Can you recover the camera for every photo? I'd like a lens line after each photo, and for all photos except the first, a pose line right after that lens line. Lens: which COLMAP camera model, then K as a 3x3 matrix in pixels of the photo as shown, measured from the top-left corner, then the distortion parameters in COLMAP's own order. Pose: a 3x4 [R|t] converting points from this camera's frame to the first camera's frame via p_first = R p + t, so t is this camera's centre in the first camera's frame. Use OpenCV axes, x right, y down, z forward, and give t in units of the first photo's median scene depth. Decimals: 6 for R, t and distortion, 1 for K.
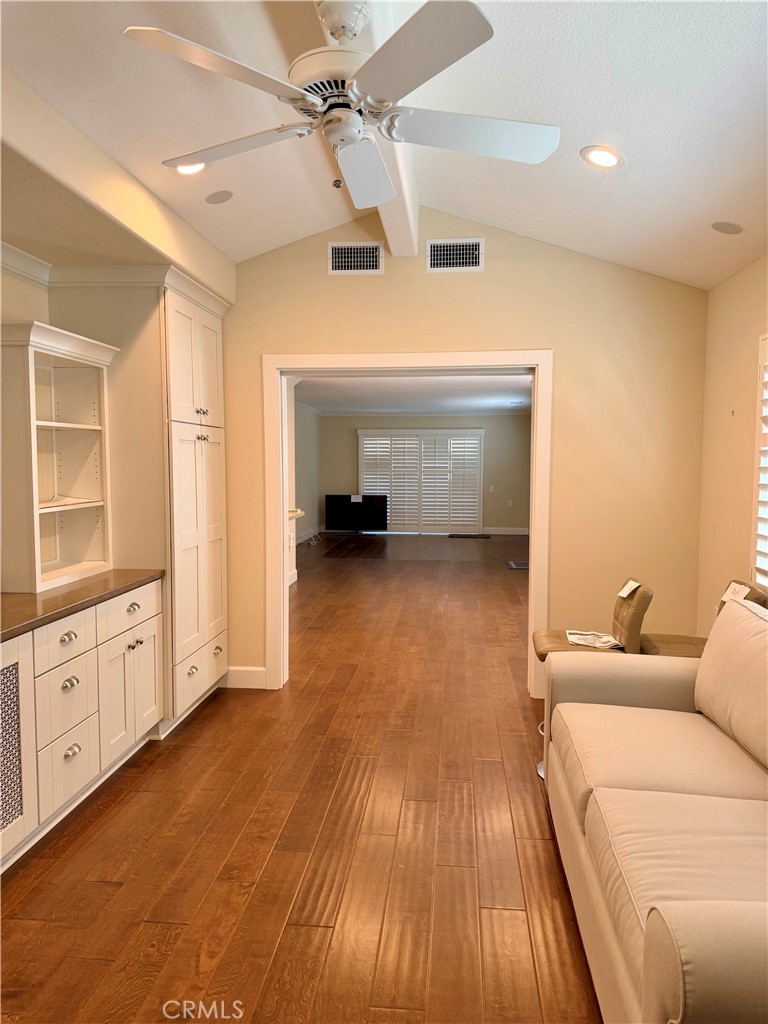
lens RADIAL K [[704.3, 0, 381.6], [0, 704.3, 498.4], [0, 0, 1]] dist [0.058901, -0.096689]
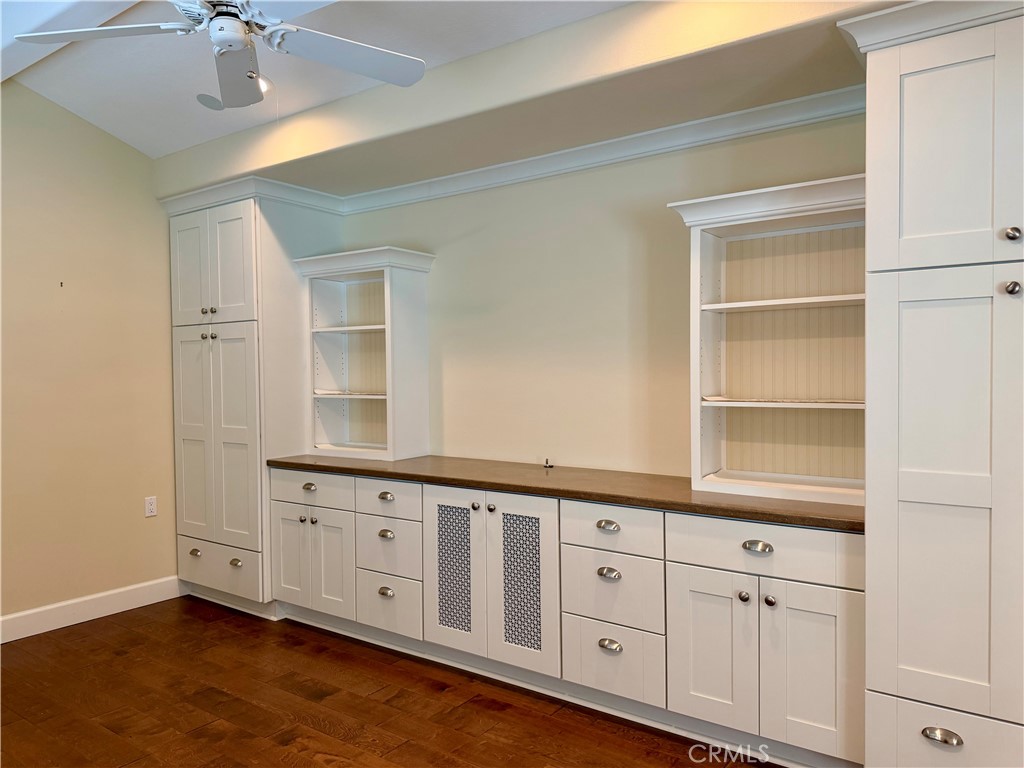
lens RADIAL K [[704.3, 0, 518.8], [0, 704.3, 385.8], [0, 0, 1]] dist [0.058901, -0.096689]
pose [[-0.481196, 0.026031, -0.876227, 0.509796], [-0.036124, 0.998121, 0.049491, -0.047693], [0.875869, 0.055467, -0.479351, 1.449476]]
